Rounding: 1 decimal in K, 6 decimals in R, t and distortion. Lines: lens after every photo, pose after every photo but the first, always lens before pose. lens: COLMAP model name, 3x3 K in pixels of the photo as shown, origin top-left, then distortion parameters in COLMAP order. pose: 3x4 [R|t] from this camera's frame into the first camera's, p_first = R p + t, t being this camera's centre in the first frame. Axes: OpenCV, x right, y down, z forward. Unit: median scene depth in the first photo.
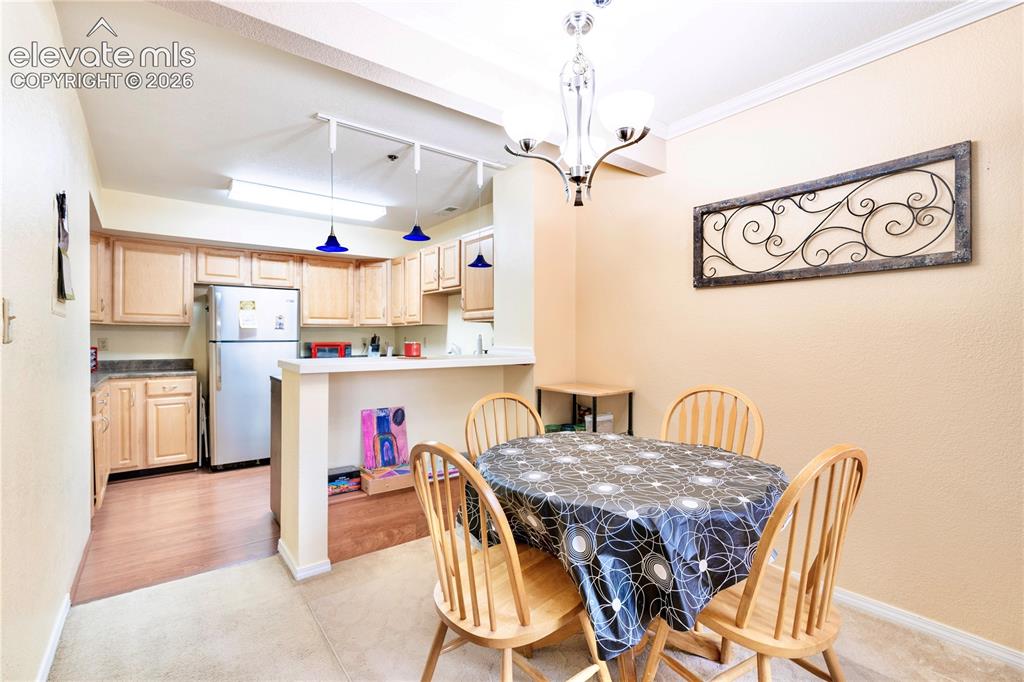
lens RADIAL K [[460.7, 0, 488.2], [0, 460.7, 340.7], [0, 0, 1]] dist [-0.000912, -0.000015]
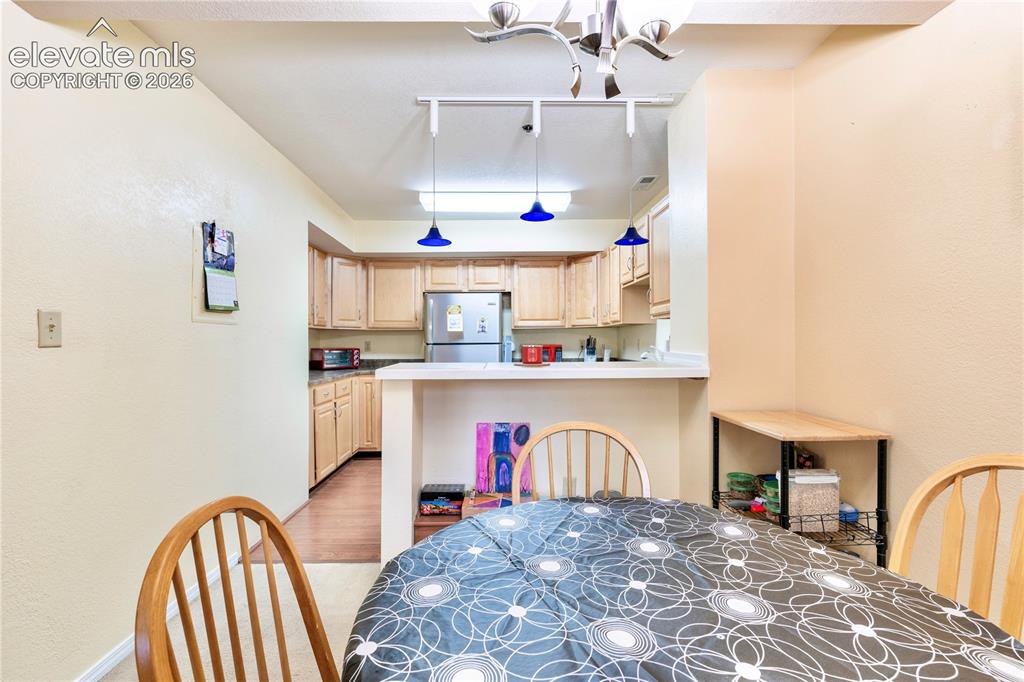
lens RADIAL K [[454.3, 0, 496.4], [0, 454.3, 339.9], [0, 0, 1]] dist [-0.000865, 0.000079]
pose [[0.815868, -0.004149, -0.578223, 0.172407], [0.001081, 0.999983, -0.005650, -0.001336], [0.578237, 0.003984, 0.815859, 0.213264]]
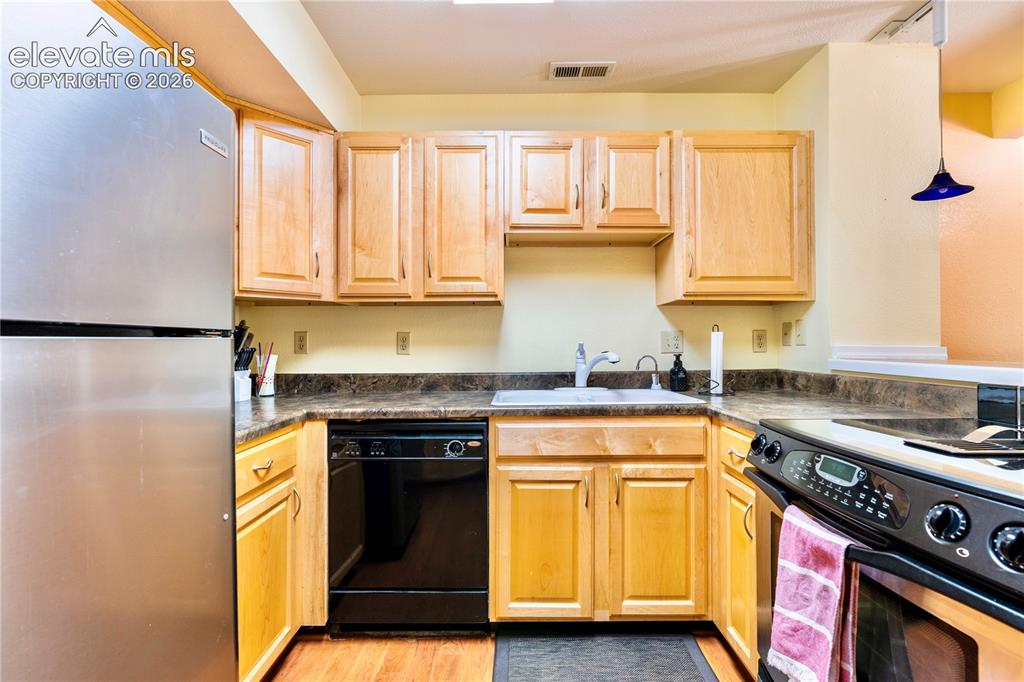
lens RADIAL K [[469.8, 0, 512.0], [0, 469.8, 341.0], [0, 0, 1]] dist [-0.002690, 0.000512]
pose [[0.590038, 0.005712, 0.807355, -0.571927], [0.005498, 0.999923, -0.011092, 0.009225], [-0.807357, 0.010984, 0.589961, 0.828605]]
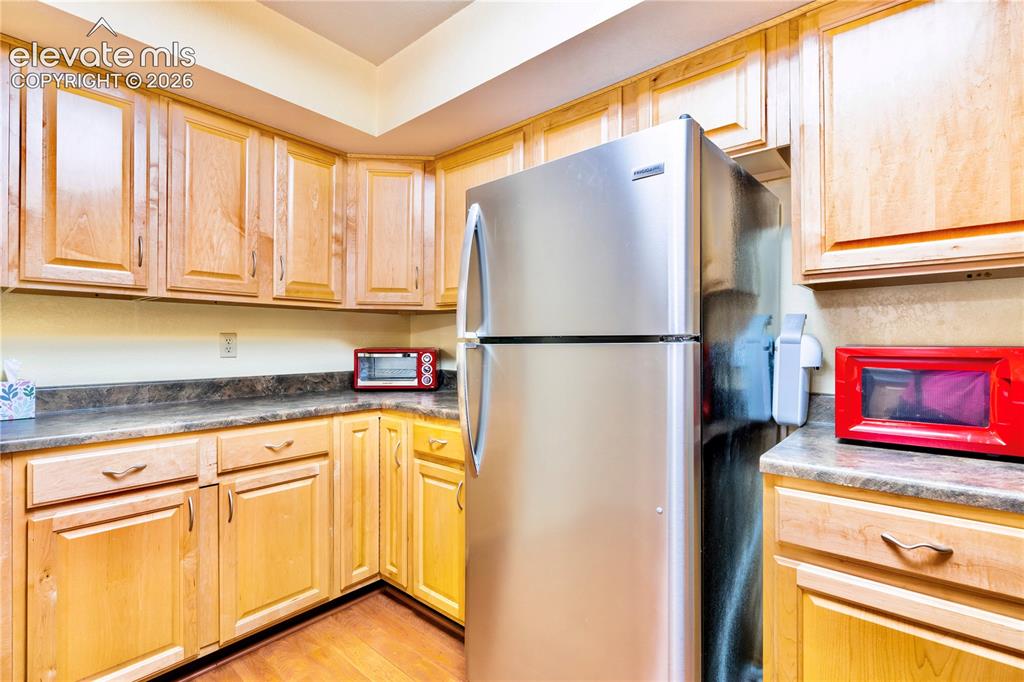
lens RADIAL K [[470.7, 0, 518.5], [0, 470.7, 342.2], [0, 0, 1]] dist [-0.000156, 0.000368]
pose [[0.256653, 0.005383, -0.966489, -0.229727], [-0.006248, 0.999973, 0.003910, 0.001950], [0.966483, 0.005035, 0.256680, 0.971839]]
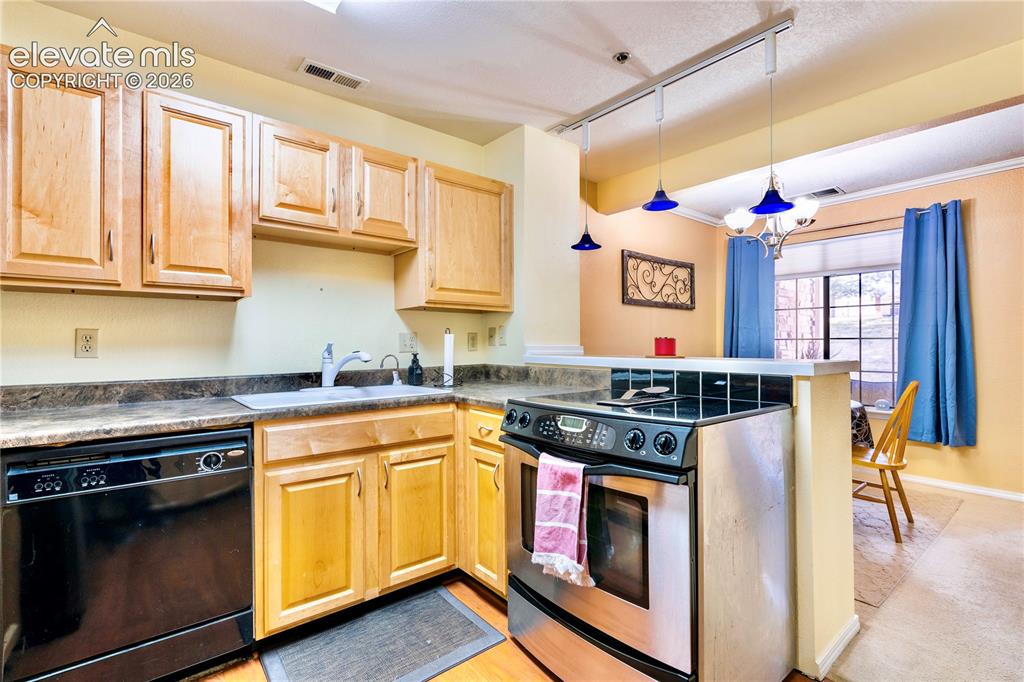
lens RADIAL K [[470.7, 0, 518.5], [0, 470.7, 342.2], [0, 0, 1]] dist [-0.000156, 0.000368]
pose [[-0.060895, 0.006139, 0.998125, -0.652115], [0.007890, 0.999953, -0.005669, 0.009656], [-0.998113, 0.007530, -0.060941, 0.898377]]
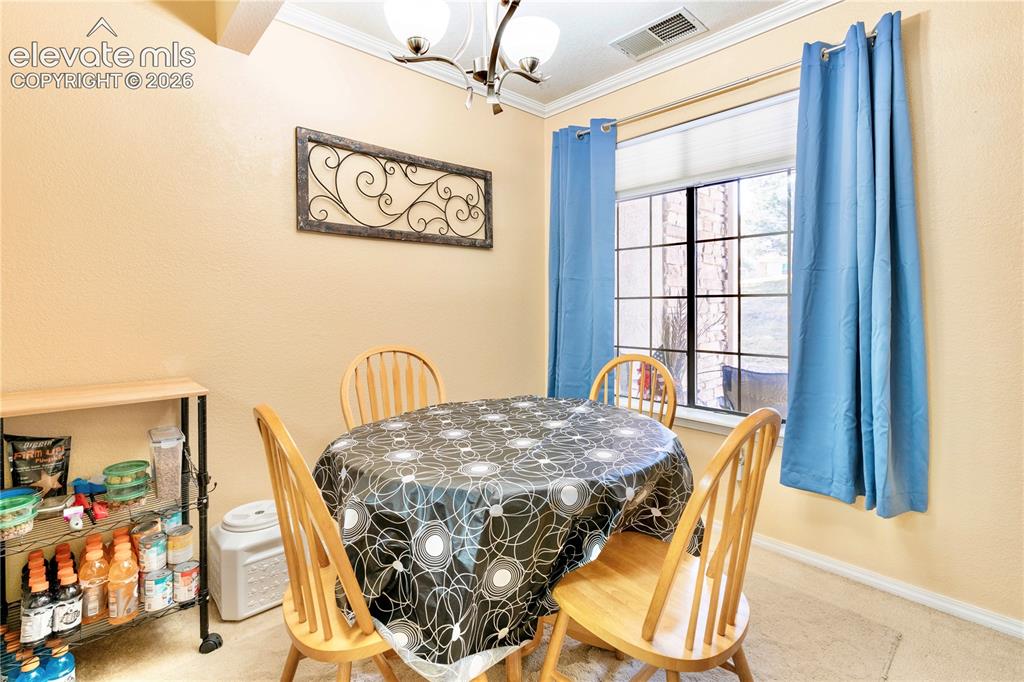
lens RADIAL K [[475.1, 0, 516.7], [0, 475.1, 306.9], [0, 0, 1]] dist [-0.021007, 0.000160]
pose [[-0.110727, -0.006142, 0.993832, -0.245792], [0.009625, 0.999927, 0.007252, 0.008725], [-0.993804, 0.010368, -0.110660, 0.454338]]
